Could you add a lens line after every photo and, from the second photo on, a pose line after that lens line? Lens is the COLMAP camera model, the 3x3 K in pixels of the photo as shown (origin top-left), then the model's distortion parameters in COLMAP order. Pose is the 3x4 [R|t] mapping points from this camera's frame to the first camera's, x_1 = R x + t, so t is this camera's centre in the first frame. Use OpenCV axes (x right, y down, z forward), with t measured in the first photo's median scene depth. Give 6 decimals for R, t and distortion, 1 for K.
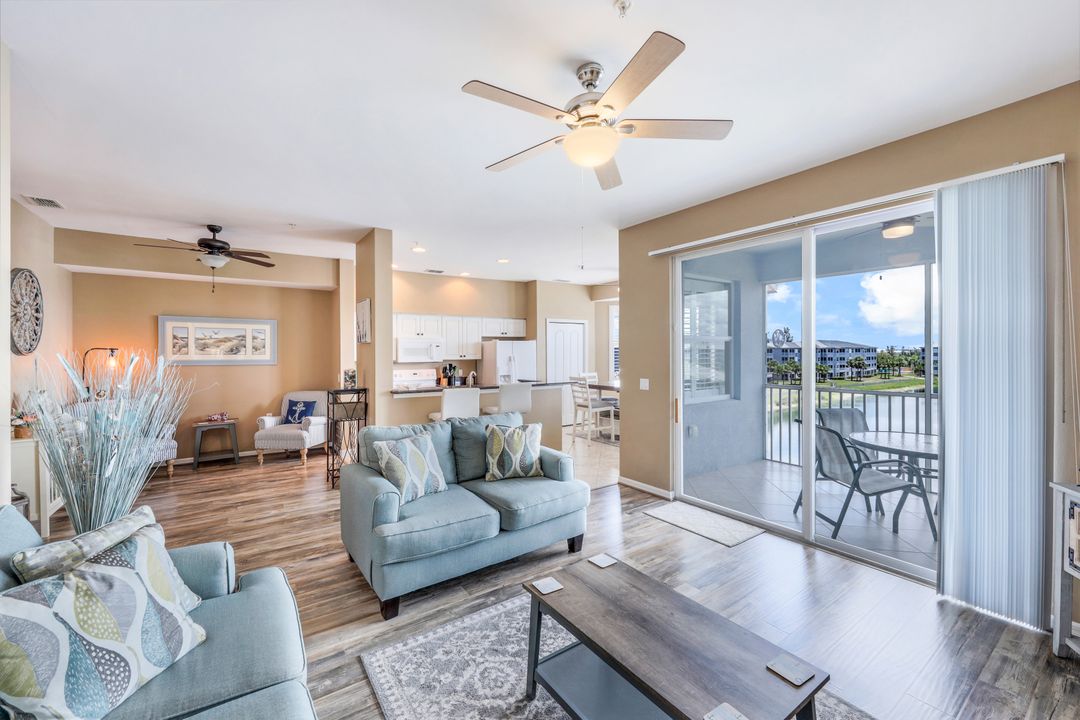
lens RADIAL K [[433.0, 0, 535.1], [0, 433.0, 355.8], [0, 0, 1]] dist [0.000173, -0.000796]
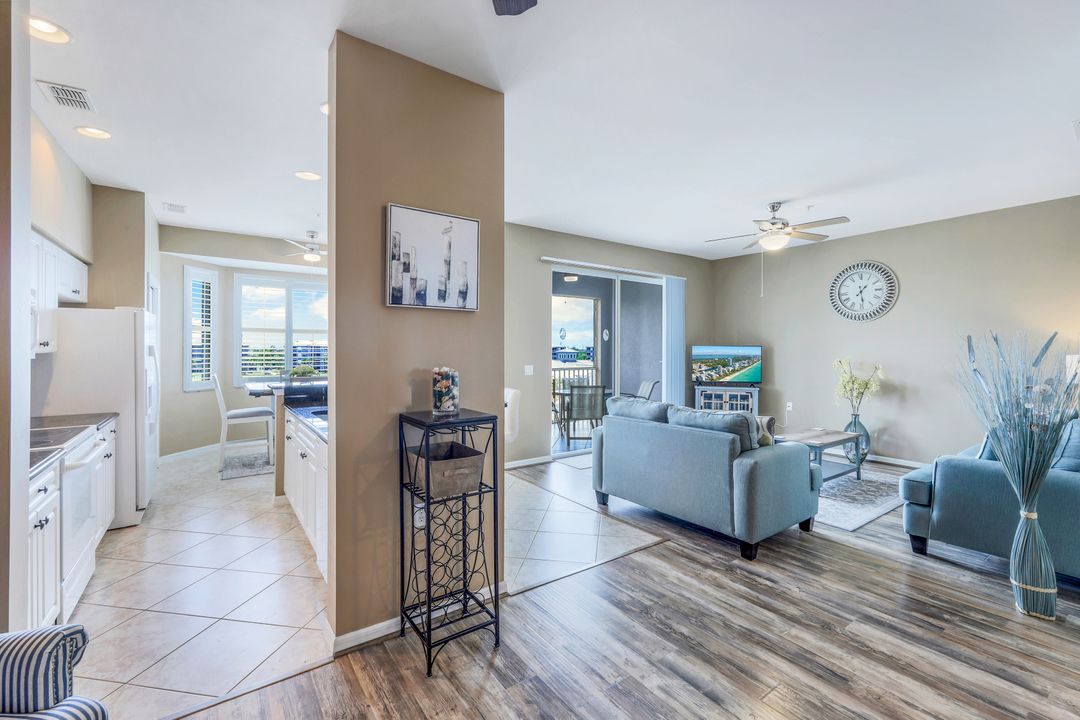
lens RADIAL K [[462.9, 0, 540.6], [0, 462.9, 349.1], [0, 0, 1]] dist [0.002147, -0.000282]
pose [[-0.013948, 0.003626, 0.999896, -0.927054], [0.007209, 0.999968, -0.003526, 0.014969], [-0.999877, 0.007159, -0.013974, 0.960703]]
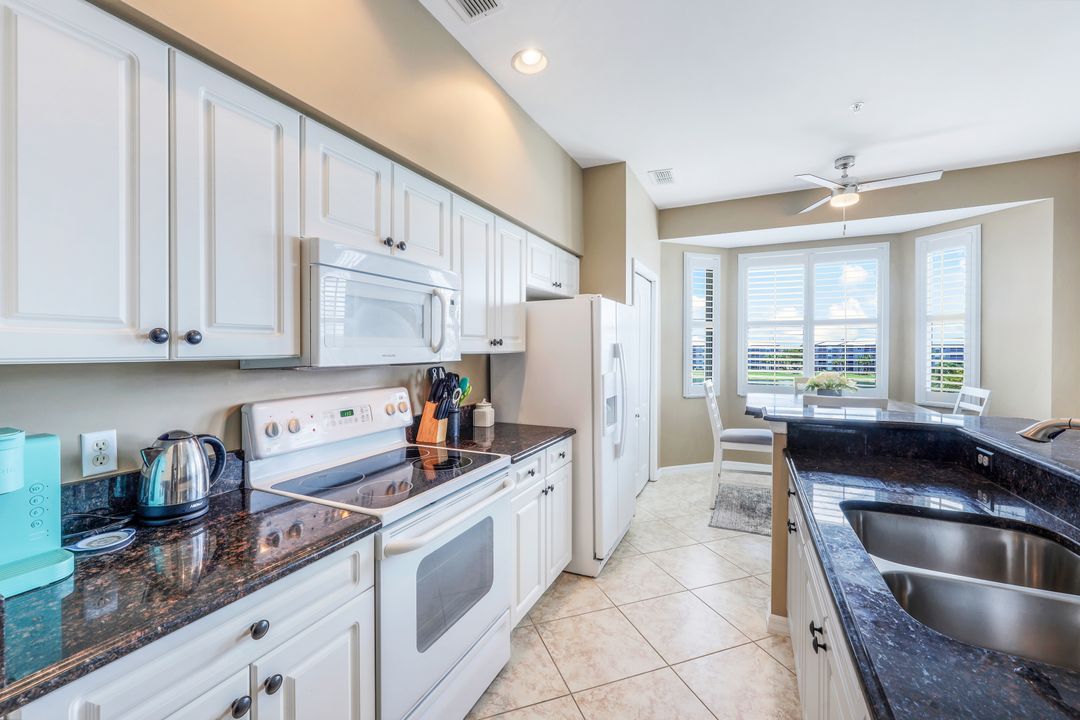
lens RADIAL K [[442.4, 0, 533.7], [0, 442.4, 353.0], [0, 0, 1]] dist [-0.000377, 0.000047]
pose [[0.869923, -0.002148, 0.493182, -0.491337], [0.003134, 0.999994, -0.001173, 0.013812], [-0.493177, 0.002566, 0.869925, 1.169322]]
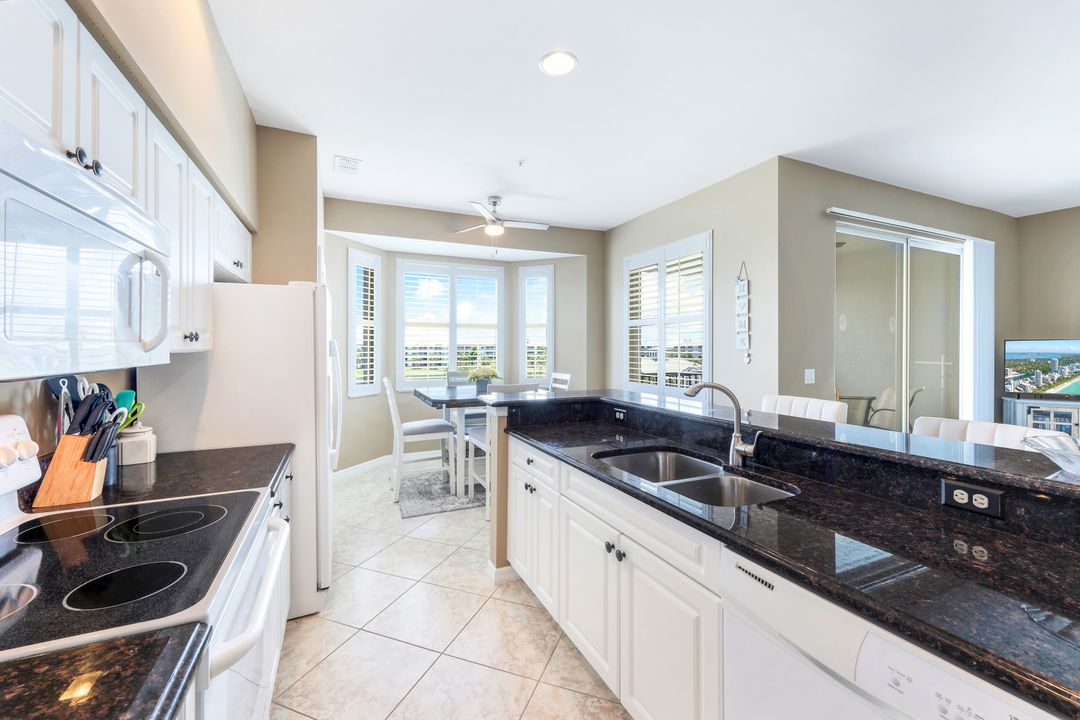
lens RADIAL K [[441.2, 0, 540.6], [0, 441.2, 349.1], [0, 0, 1]] dist [-0.001148, -0.000087]
pose [[0.175602, -0.000264, 0.984461, -0.579188], [0.009210, 0.999957, -0.001374, 0.013899], [-0.984418, 0.009308, 0.175597, 1.295174]]
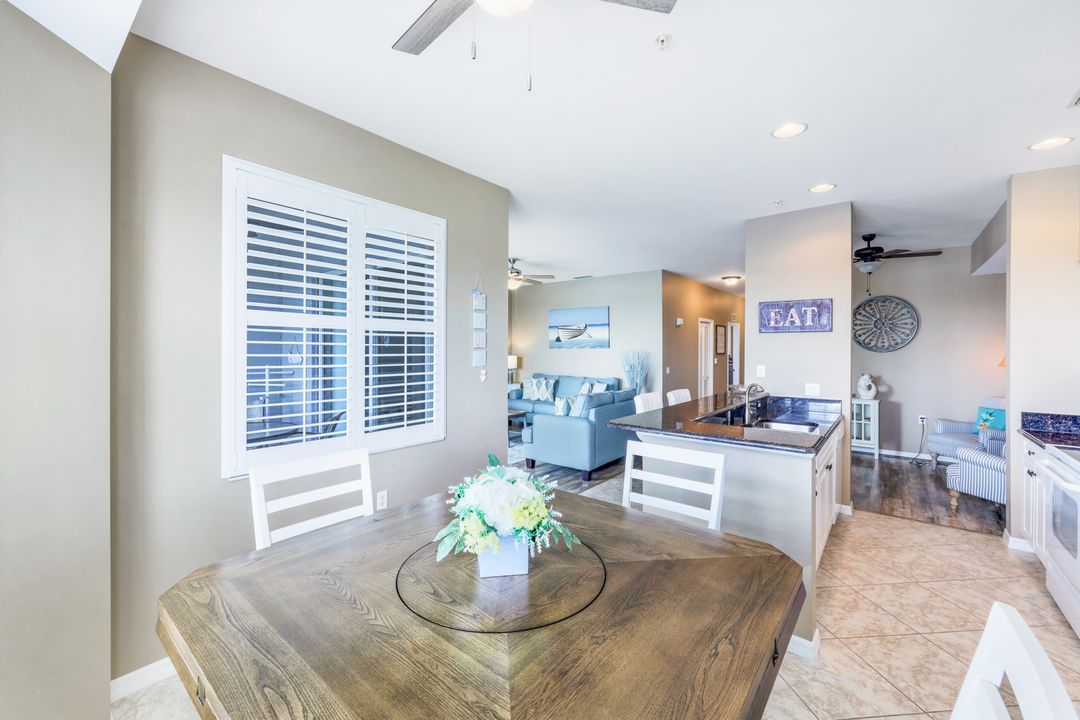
lens RADIAL K [[435.9, 0, 536.7], [0, 435.9, 349.2], [0, 0, 1]] dist [-0.002582, -0.000004]
pose [[-0.960661, 0.000880, -0.277722, 0.371499], [-0.002053, 0.999945, 0.010270, -0.019926], [0.277716, 0.010436, -0.960606, 1.812627]]
